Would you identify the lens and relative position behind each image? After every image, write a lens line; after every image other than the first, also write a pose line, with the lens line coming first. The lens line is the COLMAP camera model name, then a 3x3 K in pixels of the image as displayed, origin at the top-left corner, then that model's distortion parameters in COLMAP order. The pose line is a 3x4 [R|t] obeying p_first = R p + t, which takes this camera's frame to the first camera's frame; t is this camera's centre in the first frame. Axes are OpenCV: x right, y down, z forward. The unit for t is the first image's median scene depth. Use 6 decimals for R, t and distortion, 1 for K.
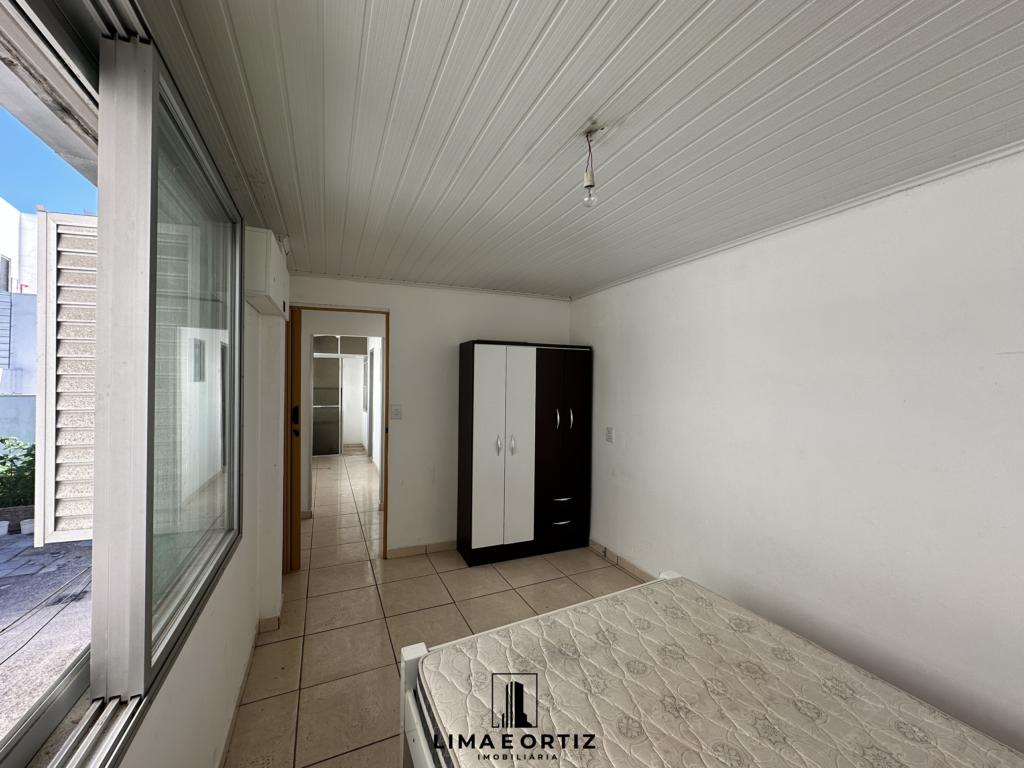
lens RADIAL K [[408.9, 0, 512.3], [0, 408.9, 382.7], [0, 0, 1]] dist [-0.001766, 0.000280]
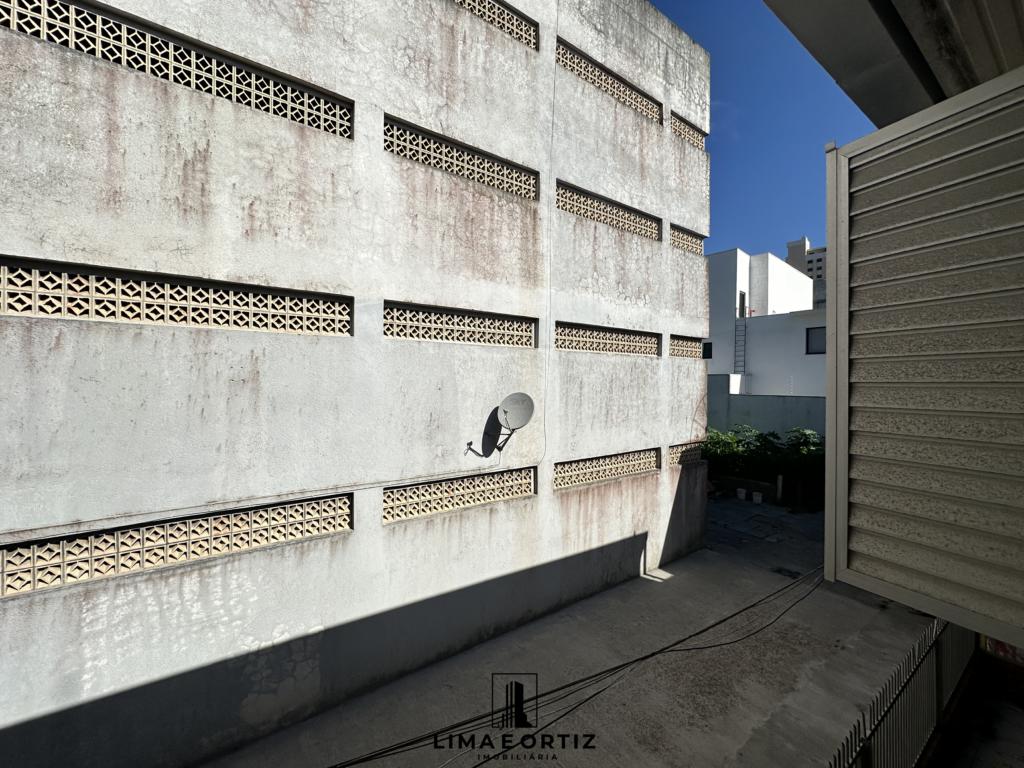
lens RADIAL K [[408.9, 0, 512.3], [0, 408.9, 382.7], [0, 0, 1]] dist [-0.001766, 0.000280]
pose [[0.169423, -0.006103, -0.985524, -0.084322], [-0.002136, 0.999976, -0.006560, 0.005189], [0.985541, 0.003217, 0.169406, 0.046245]]
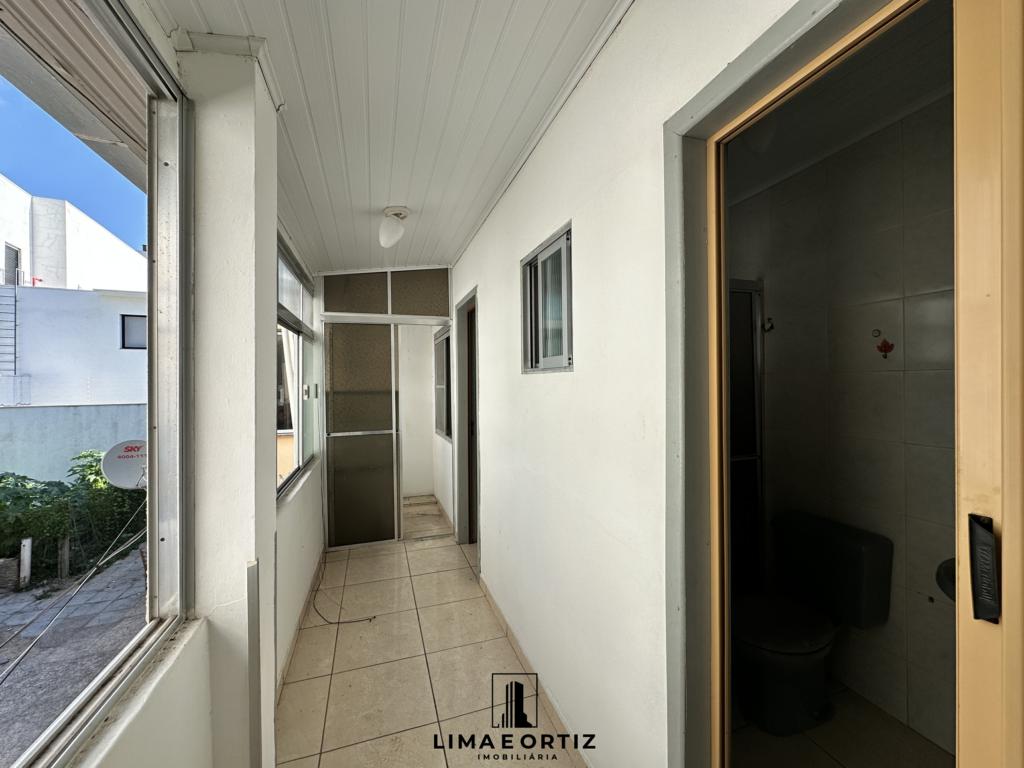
lens RADIAL K [[408.9, 0, 512.3], [0, 408.9, 382.7], [0, 0, 1]] dist [-0.001766, 0.000280]
pose [[0.994256, -0.022029, -0.104732, -0.244932], [0.022400, 0.999746, 0.002364, 0.006117], [0.104653, -0.004696, 0.994498, 0.568597]]
